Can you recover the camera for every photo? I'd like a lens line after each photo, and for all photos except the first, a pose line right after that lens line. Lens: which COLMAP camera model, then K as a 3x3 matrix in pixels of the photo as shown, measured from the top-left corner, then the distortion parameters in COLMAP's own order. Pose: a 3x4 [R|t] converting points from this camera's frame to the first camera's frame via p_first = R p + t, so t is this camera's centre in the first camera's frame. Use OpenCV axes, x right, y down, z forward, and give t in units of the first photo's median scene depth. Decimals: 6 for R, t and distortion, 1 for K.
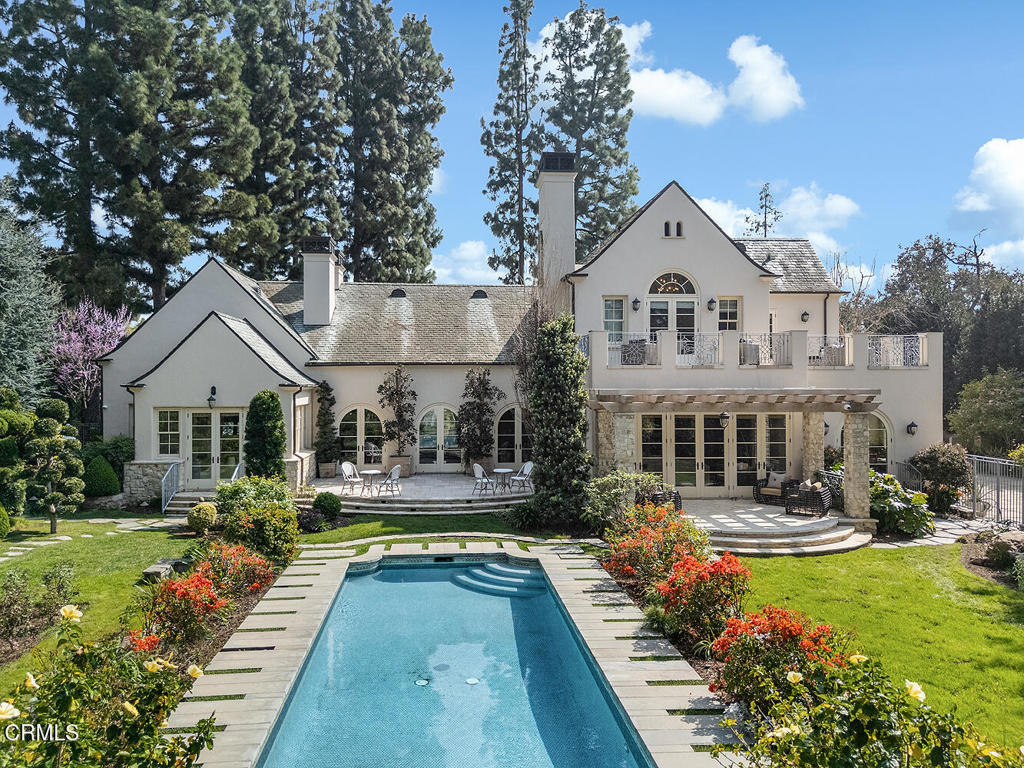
lens RADIAL K [[786.5, 0, 510.2], [0, 786.5, 357.2], [0, 0, 1]] dist [0.108280, -0.114010]
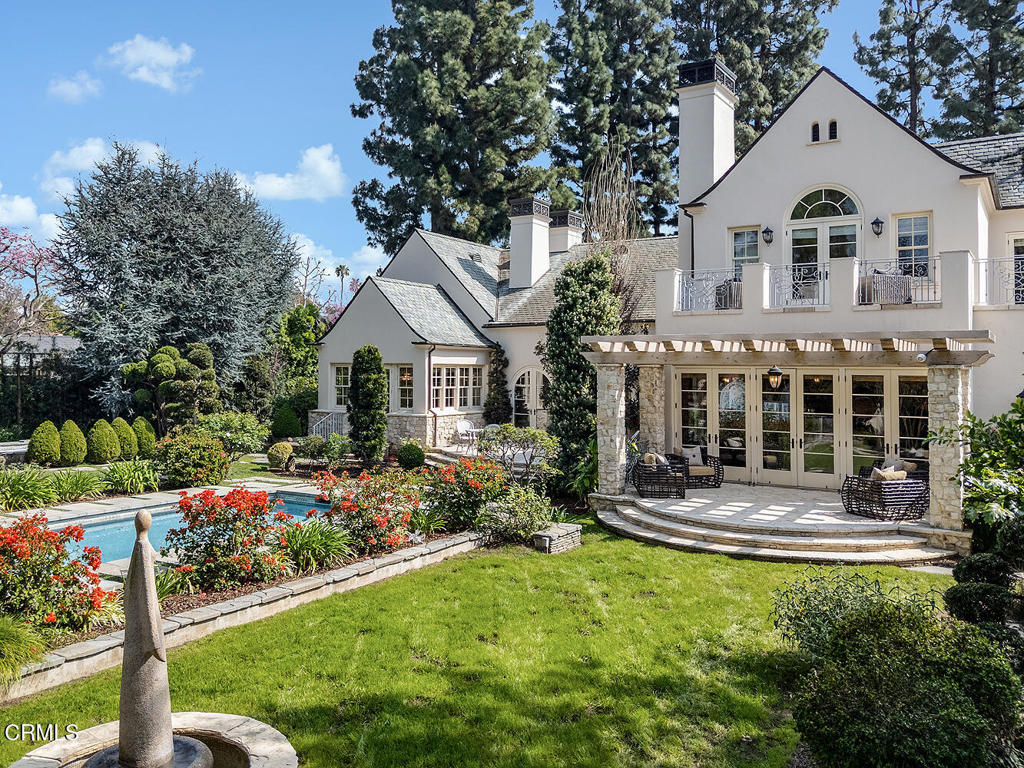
lens RADIAL K [[852.6, 0, 510.7], [0, 852.6, 327.1], [0, 0, 1]] dist [0.054966, -0.000896]
pose [[0.799549, -0.021611, -0.600212, 0.454560], [0.009676, 0.999686, -0.023105, 0.039483], [0.600523, 0.012666, 0.799507, 0.175197]]
